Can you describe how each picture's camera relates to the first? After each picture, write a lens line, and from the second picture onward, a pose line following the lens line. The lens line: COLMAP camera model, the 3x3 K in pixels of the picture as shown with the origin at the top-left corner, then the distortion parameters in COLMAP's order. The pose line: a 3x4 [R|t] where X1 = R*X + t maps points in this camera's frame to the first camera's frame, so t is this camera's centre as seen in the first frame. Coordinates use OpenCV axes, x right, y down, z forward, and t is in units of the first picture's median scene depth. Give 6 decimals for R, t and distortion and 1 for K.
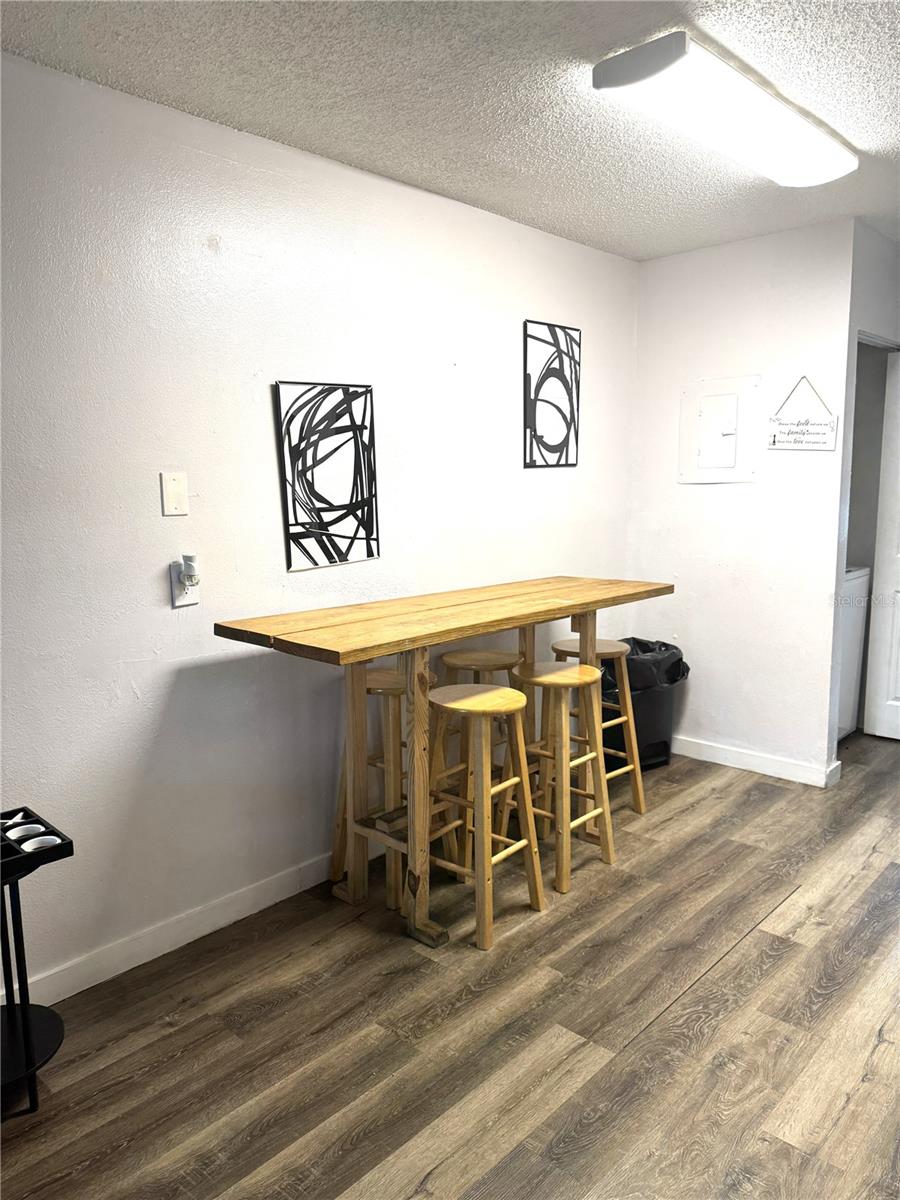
lens RADIAL K [[848.5, 0, 433.4], [0, 848.5, 613.9], [0, 0, 1]] dist [0.057188, -0.081608]
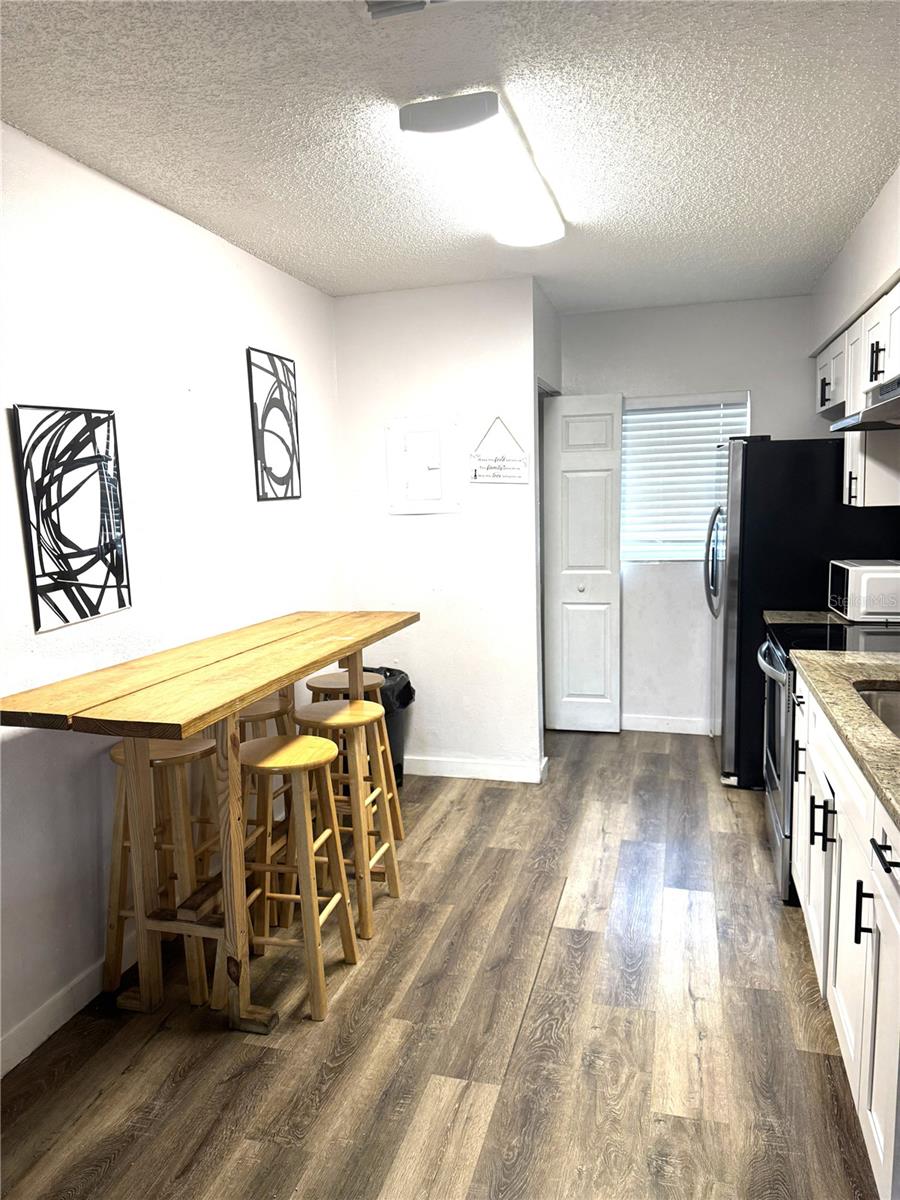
lens RADIAL K [[848.5, 0, 445.4], [0, 848.5, 615.9], [0, 0, 1]] dist [0.057188, -0.081608]
pose [[0.885891, -0.073751, 0.457994, -0.194708], [0.084804, 0.996391, -0.003586, -0.028866], [-0.456077, 0.042016, 0.888948, 0.079836]]
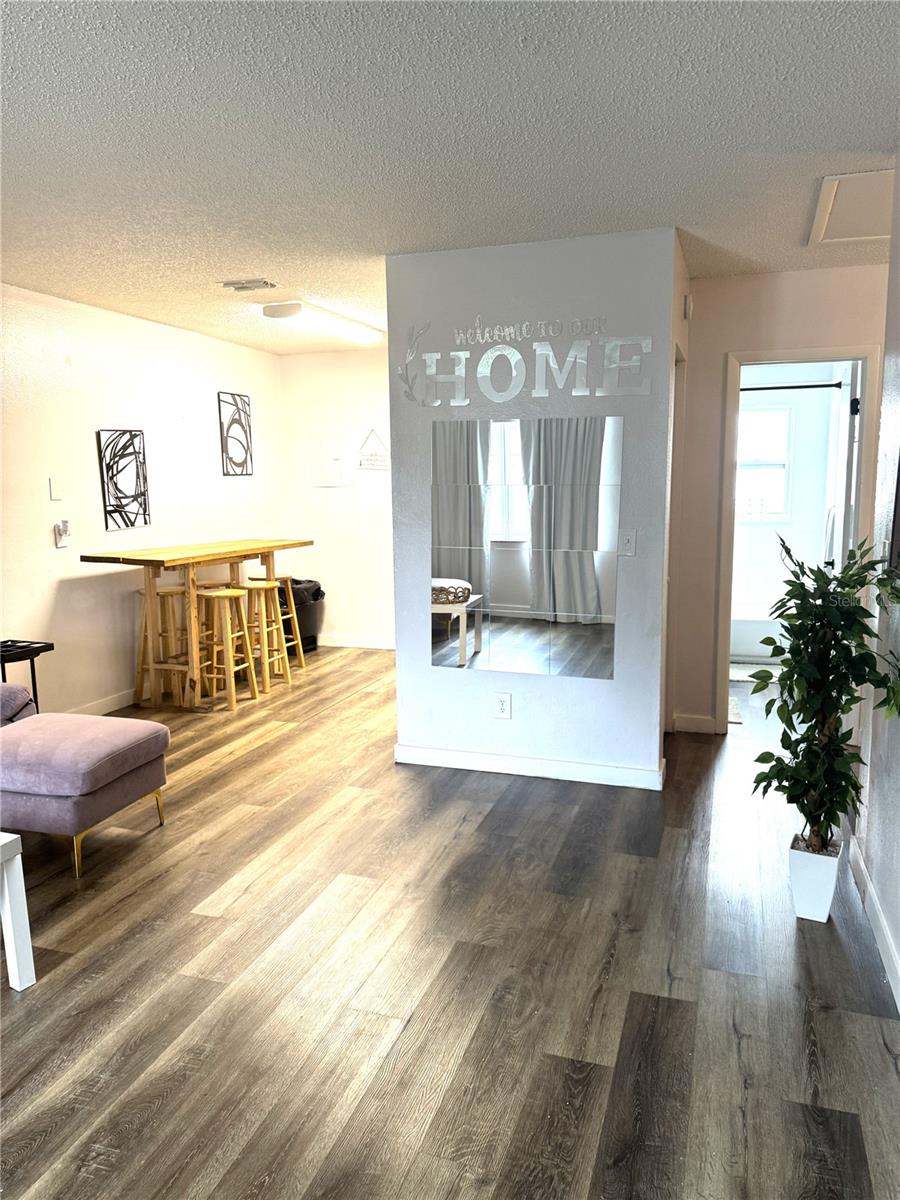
lens RADIAL K [[848.5, 0, 468.0], [0, 848.5, 616.8], [0, 0, 1]] dist [0.057188, -0.081608]
pose [[0.898297, -0.062158, 0.434969, -0.279393], [0.063367, 0.997921, 0.011740, 0.160651], [-0.434795, 0.017017, 0.900369, -0.989417]]
